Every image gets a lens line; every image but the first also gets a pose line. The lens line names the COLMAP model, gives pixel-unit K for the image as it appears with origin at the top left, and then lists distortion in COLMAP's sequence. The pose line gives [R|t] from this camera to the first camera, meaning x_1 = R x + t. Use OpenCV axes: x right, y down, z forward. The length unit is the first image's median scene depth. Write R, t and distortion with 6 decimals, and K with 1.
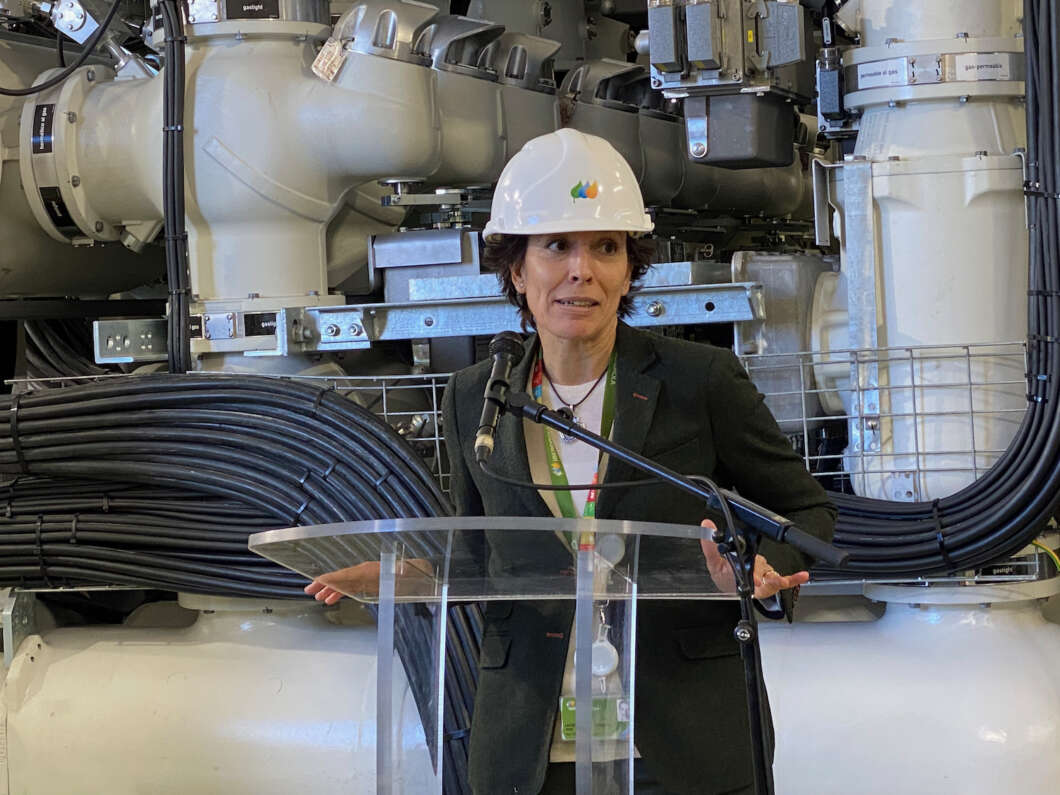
lens RADIAL K [[2632.0, 0, 532.2], [0, 2632.0, 364.3], [0, 0, 1]] dist [0.087101, 1.163161]
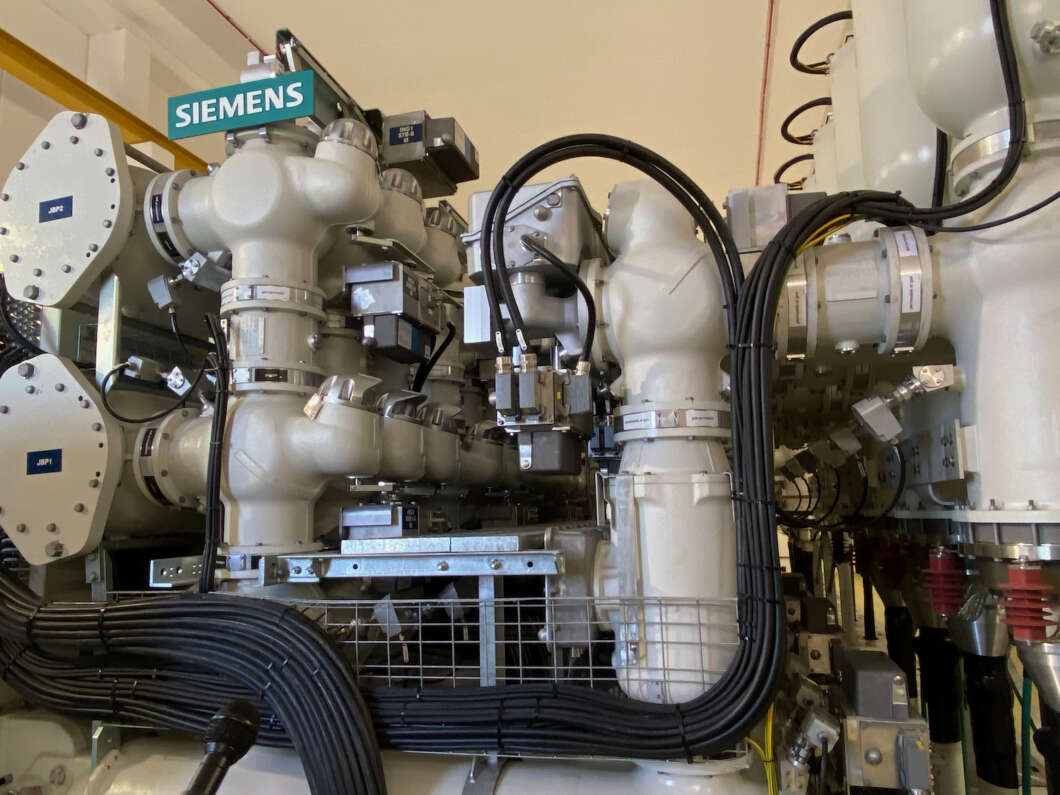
lens RADIAL K [[746.7, 0, 530.4], [0, 746.7, 417.7], [0, 0, 1]] dist [0.000014, -0.001704]
pose [[0.998212, 0.031012, 0.051108, 0.040106], [-0.023450, 0.989528, -0.142424, -0.042755], [-0.054989, 0.140971, 0.988485, 0.521202]]
